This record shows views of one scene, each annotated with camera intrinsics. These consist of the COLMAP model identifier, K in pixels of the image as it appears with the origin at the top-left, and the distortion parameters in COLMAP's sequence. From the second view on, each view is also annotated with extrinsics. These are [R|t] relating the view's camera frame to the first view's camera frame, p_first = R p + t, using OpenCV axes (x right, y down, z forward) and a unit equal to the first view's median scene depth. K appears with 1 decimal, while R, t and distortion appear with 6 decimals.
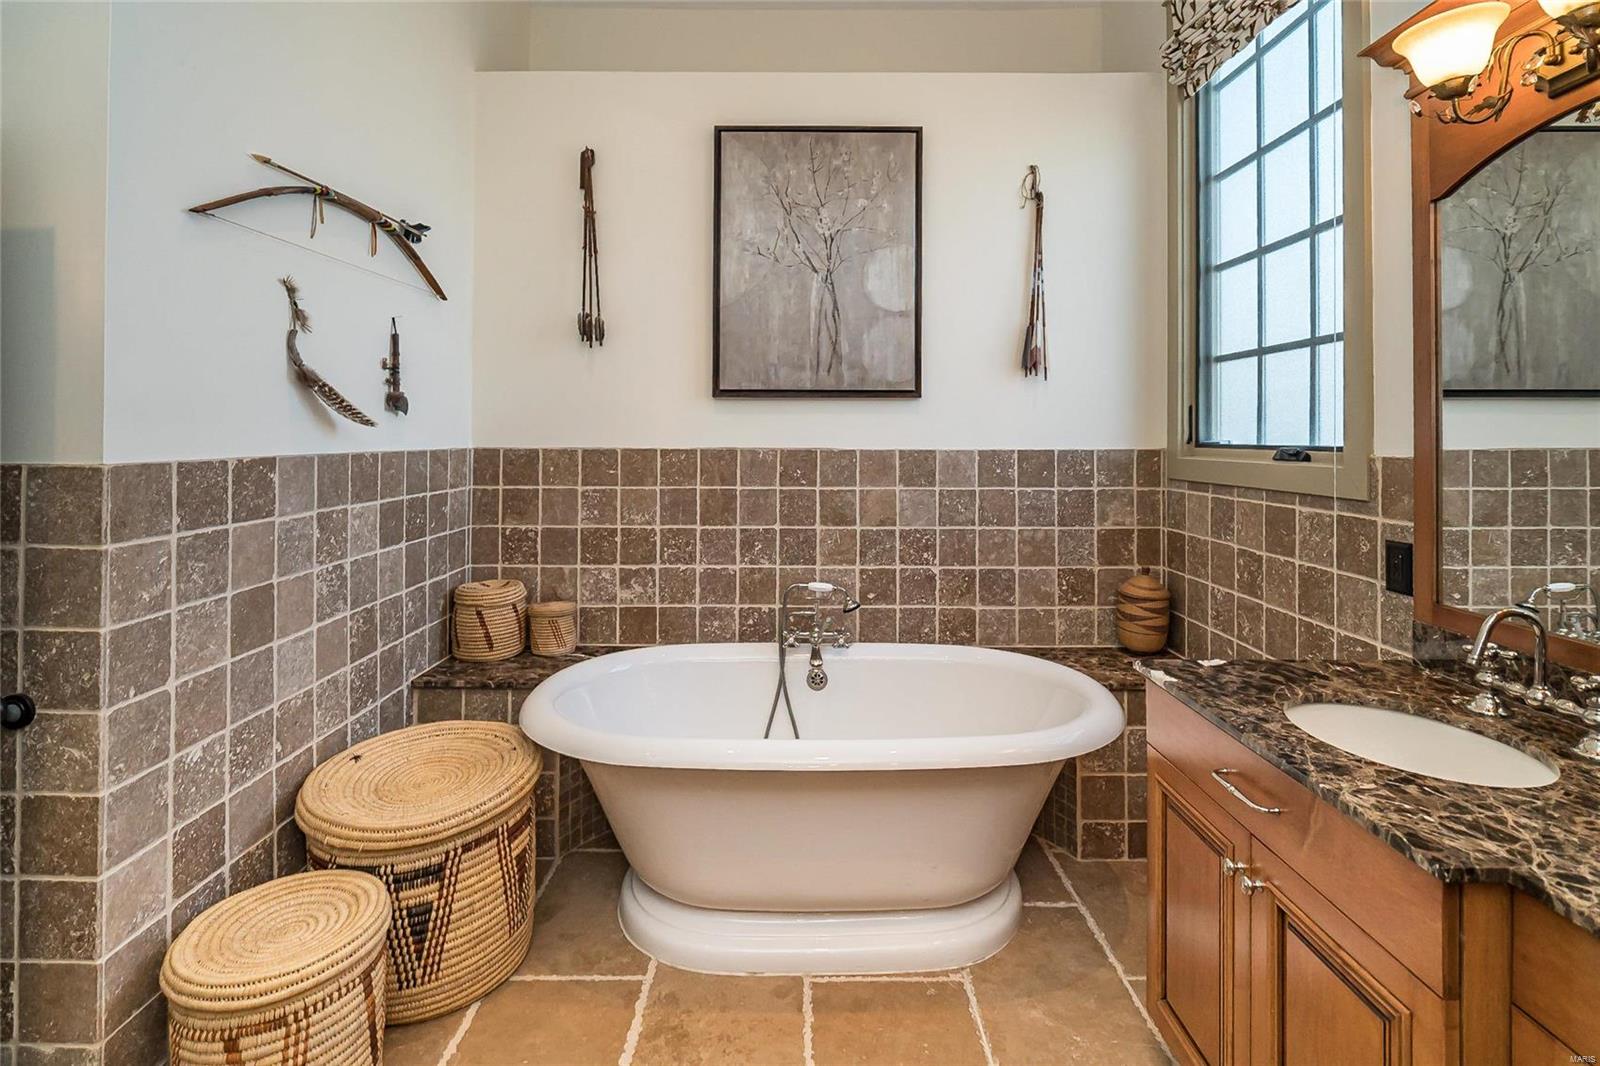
lens RADIAL K [[730.2, 0, 817.7], [0, 730.2, 427.7], [0, 0, 1]] dist [-0.011108, 0.003963]
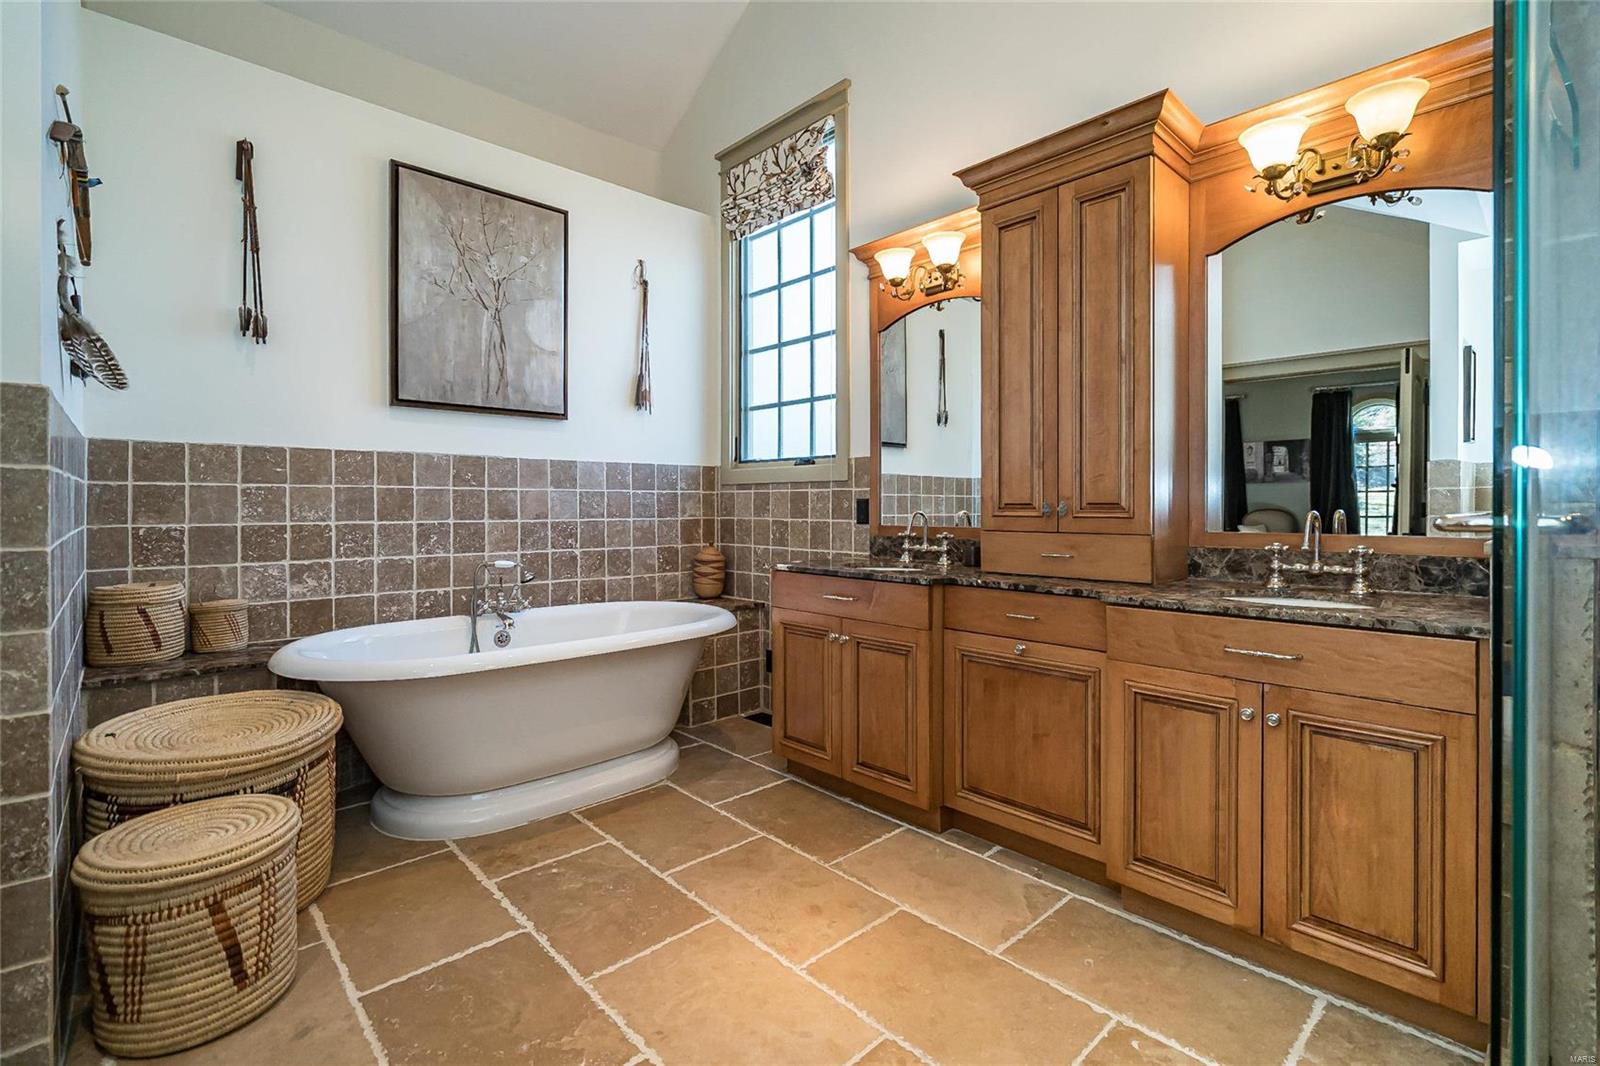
lens RADIAL K [[730.2, 0, 758.5], [0, 730.2, 510.5], [0, 0, 1]] dist [-0.011108, 0.003963]
pose [[0.753178, -0.000773, 0.657816, -0.659244], [-0.007154, 0.999931, 0.009366, 0.152163], [-0.657777, -0.011760, 0.753120, -0.295370]]
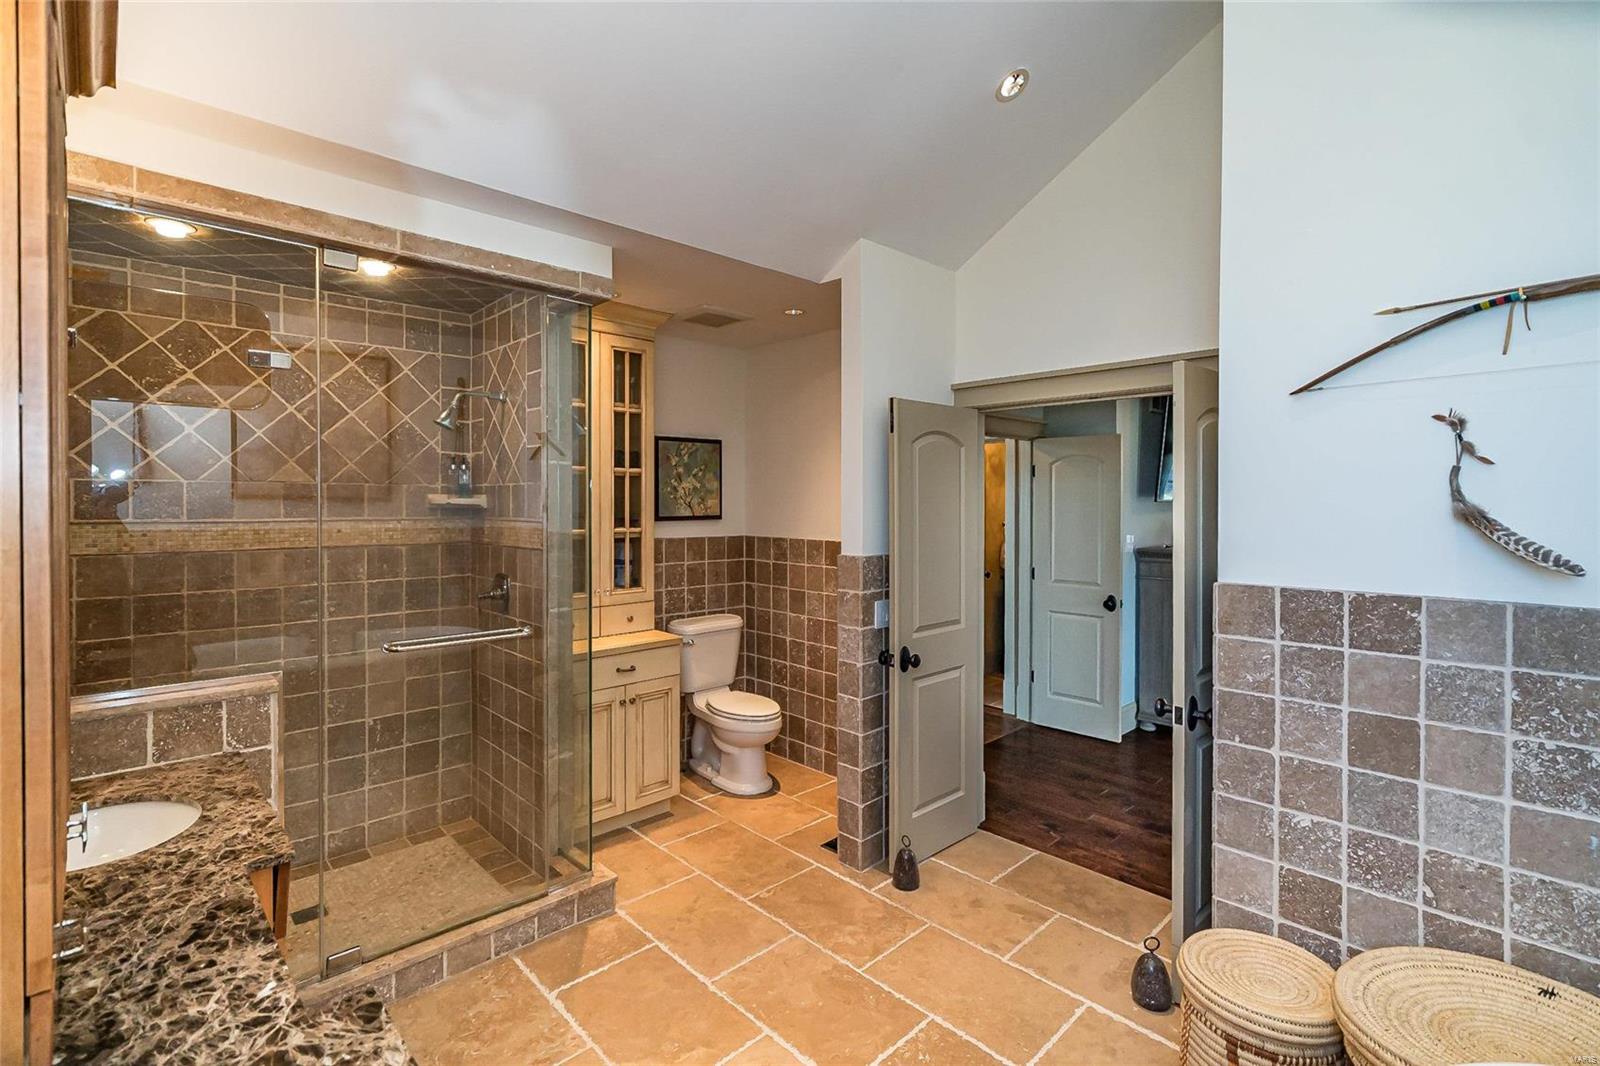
lens RADIAL K [[730.2, 0, 786.6], [0, 730.2, 501.6], [0, 0, 1]] dist [-0.011108, 0.003963]
pose [[-0.729079, -0.001644, -0.684428, 0.550484], [-0.000819, 0.999998, -0.001529, -0.085557], [0.684429, -0.000554, -0.729079, 1.082497]]
